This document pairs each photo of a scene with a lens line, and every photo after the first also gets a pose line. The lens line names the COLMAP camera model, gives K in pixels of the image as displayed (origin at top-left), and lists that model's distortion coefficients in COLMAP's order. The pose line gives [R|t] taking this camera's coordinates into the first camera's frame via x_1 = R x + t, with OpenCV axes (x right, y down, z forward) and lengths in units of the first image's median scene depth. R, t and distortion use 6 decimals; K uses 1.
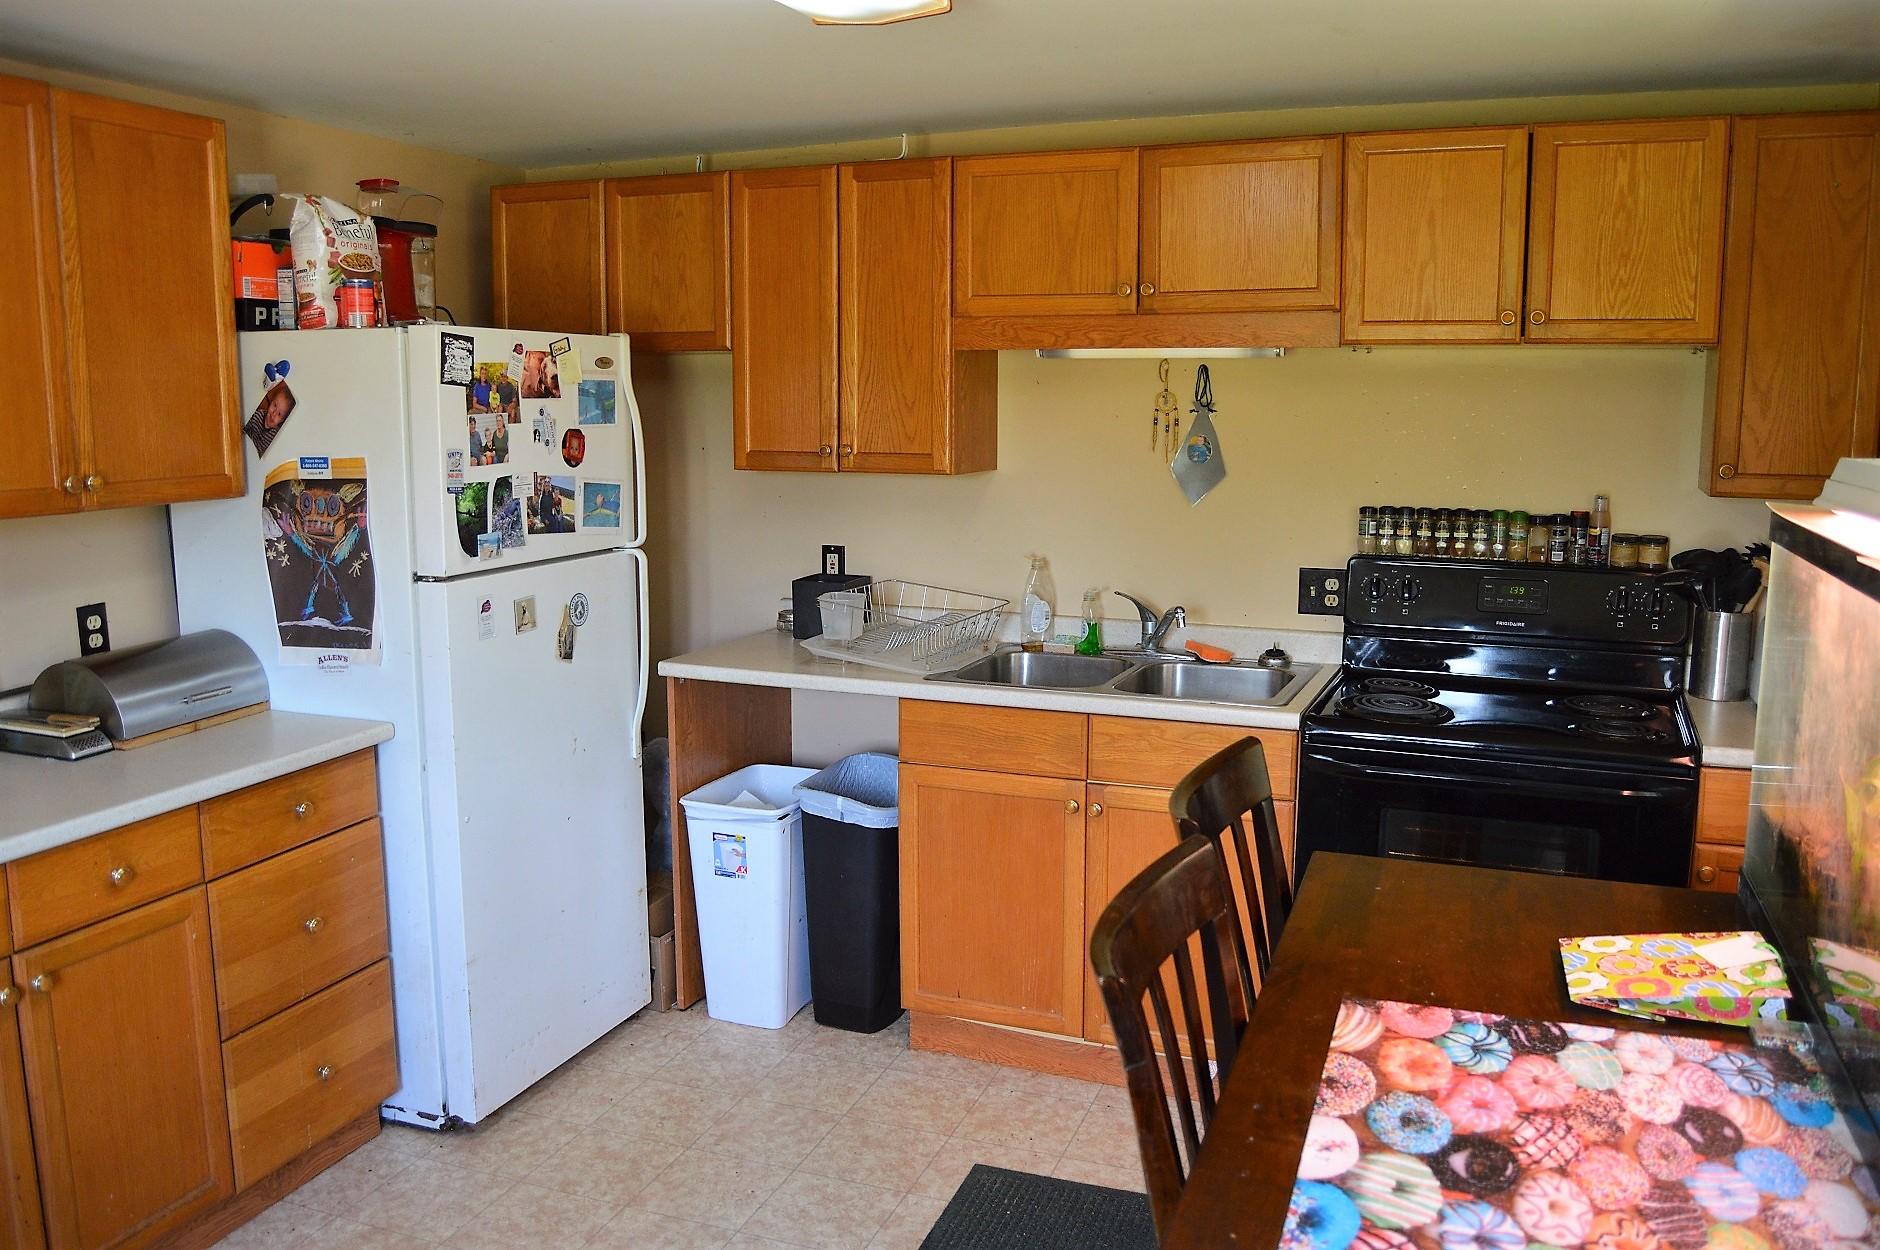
lens RADIAL K [[1497.1, 0, 936.9], [0, 1497.1, 625.1], [0, 0, 1]] dist [-0.094986, 0.038011]
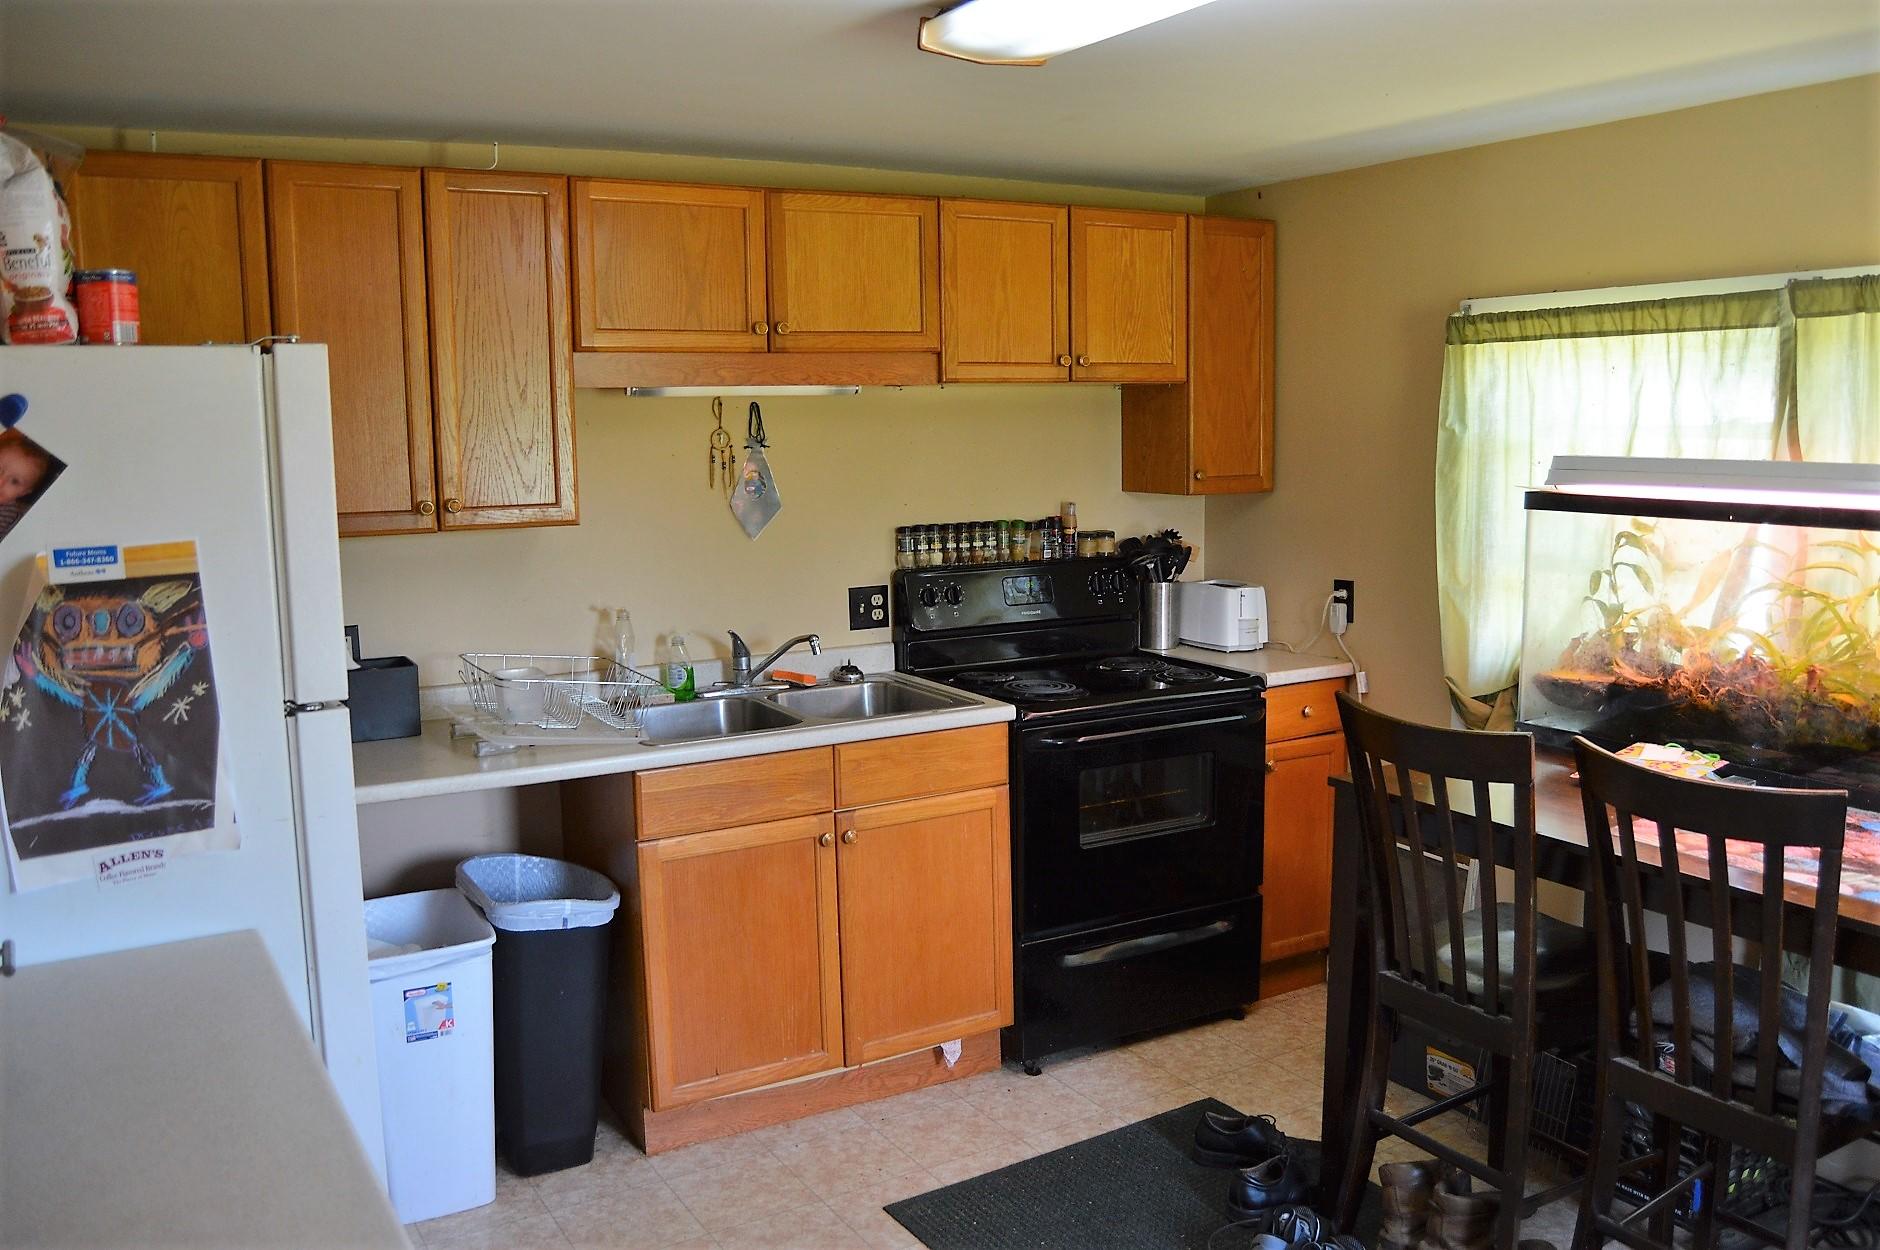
lens RADIAL K [[1497.1, 0, 944.0], [0, 1497.1, 627.2], [0, 0, 1]] dist [-0.094986, 0.038011]
pose [[0.612299, -0.118117, 0.781753, -0.627727], [0.139814, 0.989370, 0.039979, -0.048976], [-0.778166, 0.084821, 0.622305, 0.300575]]
